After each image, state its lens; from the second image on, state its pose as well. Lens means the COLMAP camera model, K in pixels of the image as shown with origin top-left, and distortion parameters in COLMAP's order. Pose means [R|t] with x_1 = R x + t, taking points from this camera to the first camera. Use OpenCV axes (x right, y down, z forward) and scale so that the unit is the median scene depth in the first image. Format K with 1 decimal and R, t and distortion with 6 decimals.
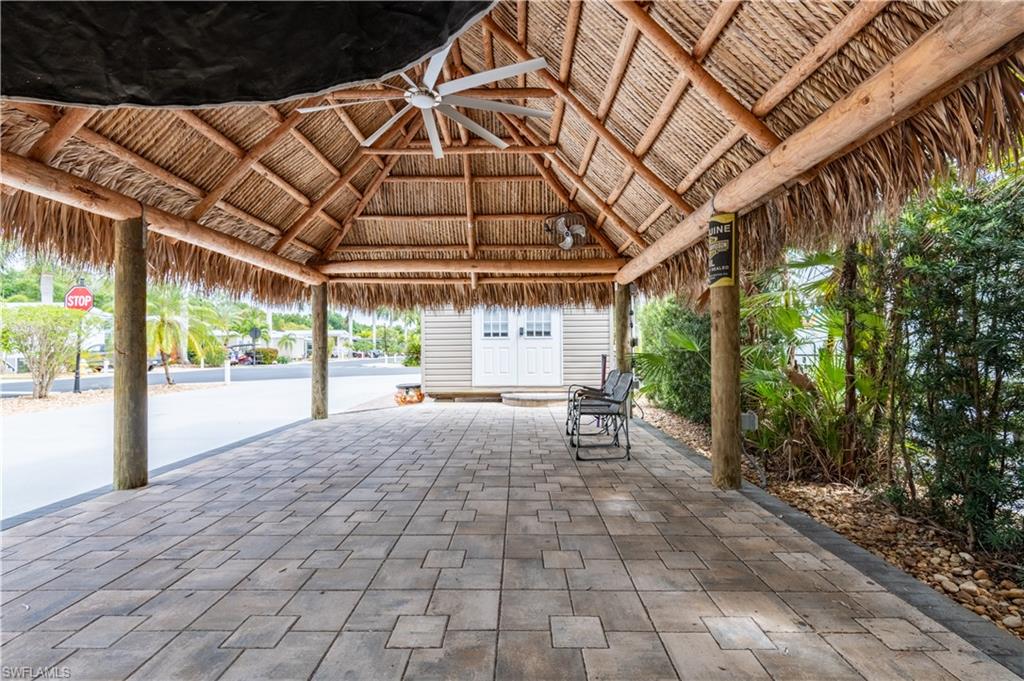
lens RADIAL K [[472.4, 0, 527.5], [0, 472.4, 338.7], [0, 0, 1]] dist [0.013658, -0.005559]
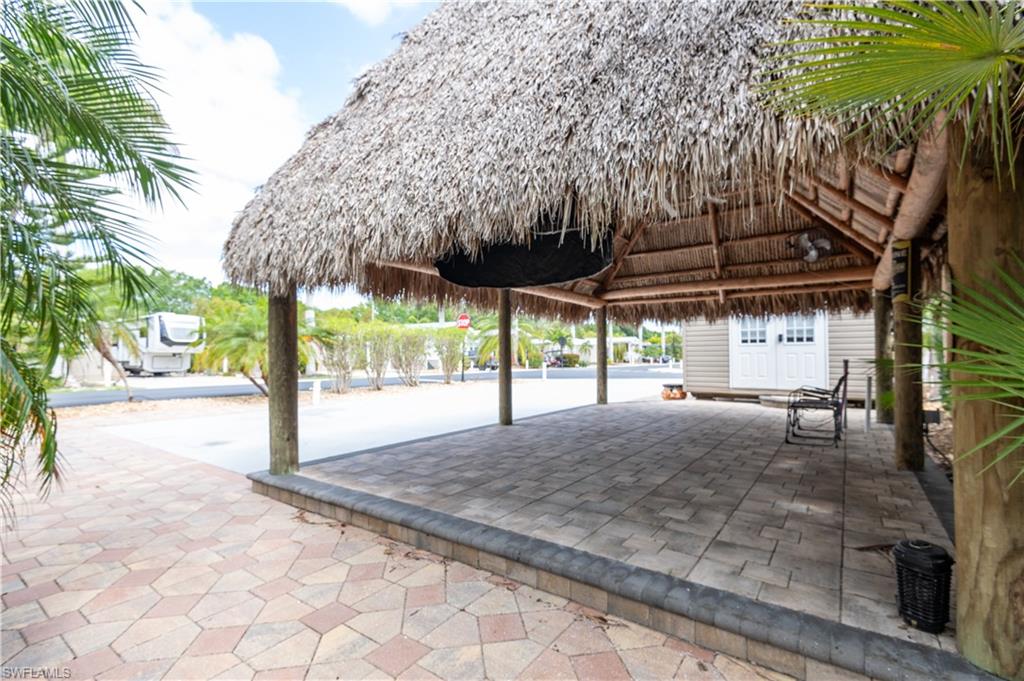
lens RADIAL K [[472.4, 0, 505.1], [0, 472.4, 347.5], [0, 0, 1]] dist [0.013658, -0.005559]
pose [[0.800285, -0.006493, -0.599584, 0.161500], [0.010101, 0.999945, 0.002655, -0.003304], [0.599534, -0.008181, 0.800307, -0.273542]]
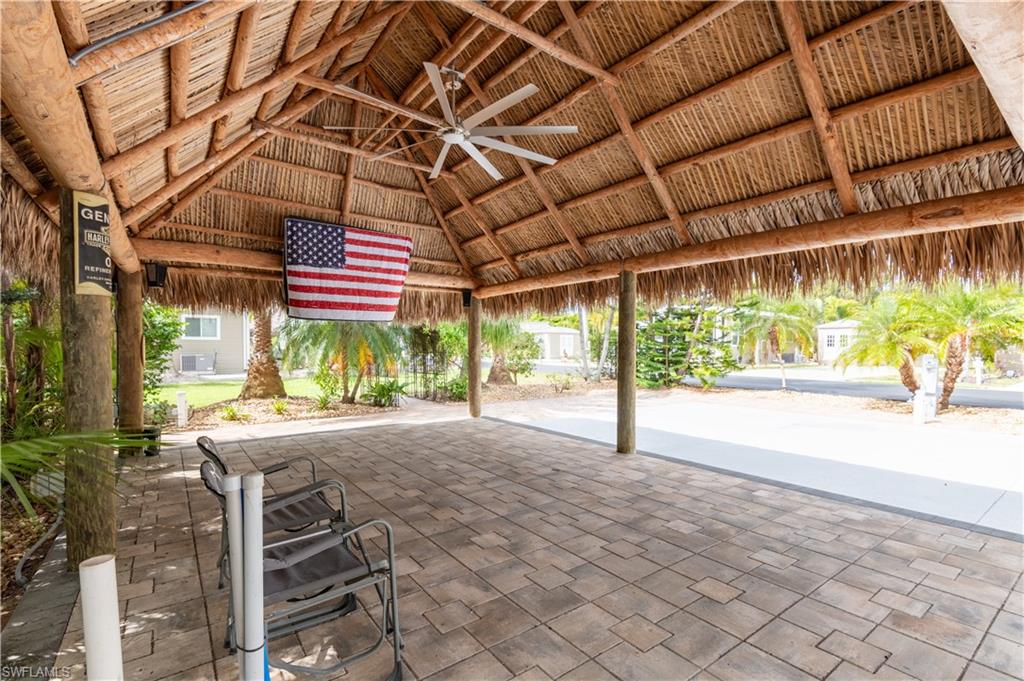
lens RADIAL K [[472.4, 0, 503.5], [0, 472.4, 360.1], [0, 0, 1]] dist [0.013658, -0.005559]
pose [[-0.823477, 0.022459, -0.566904, 0.154088], [0.008262, 0.999585, 0.027599, -0.010957], [0.567289, 0.018043, -0.823321, 0.982963]]
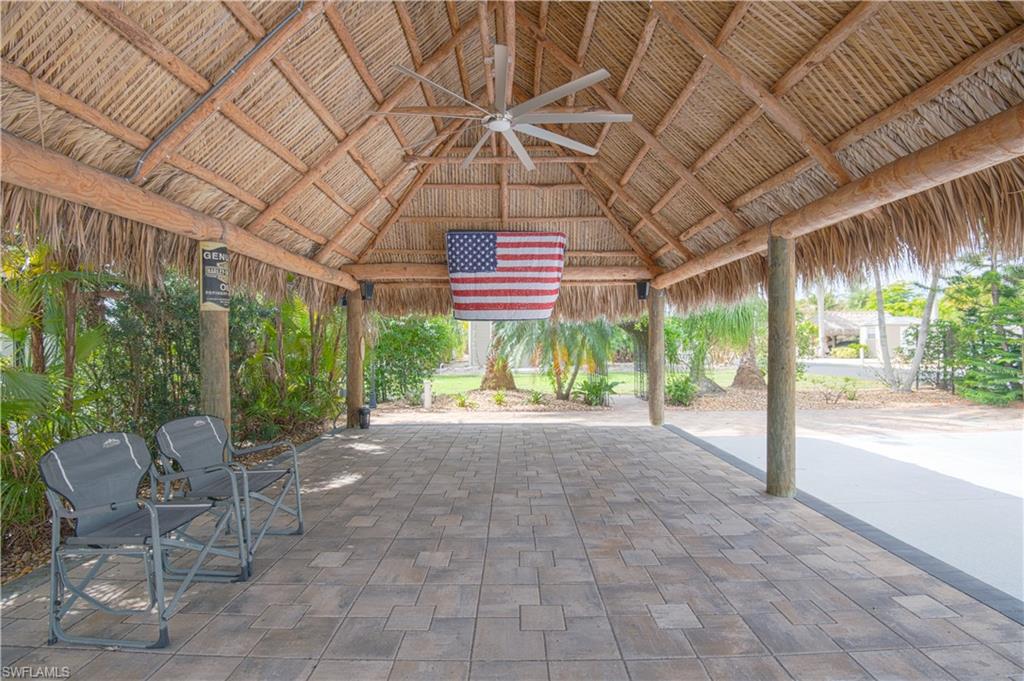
lens RADIAL K [[472.4, 0, 504.6], [0, 472.4, 338.1], [0, 0, 1]] dist [0.013658, -0.005559]
pose [[-0.999504, 0.012878, 0.028737, -0.129000], [0.012340, 0.999747, -0.018819, -0.009858], [-0.028972, -0.018456, -0.999410, 1.014979]]
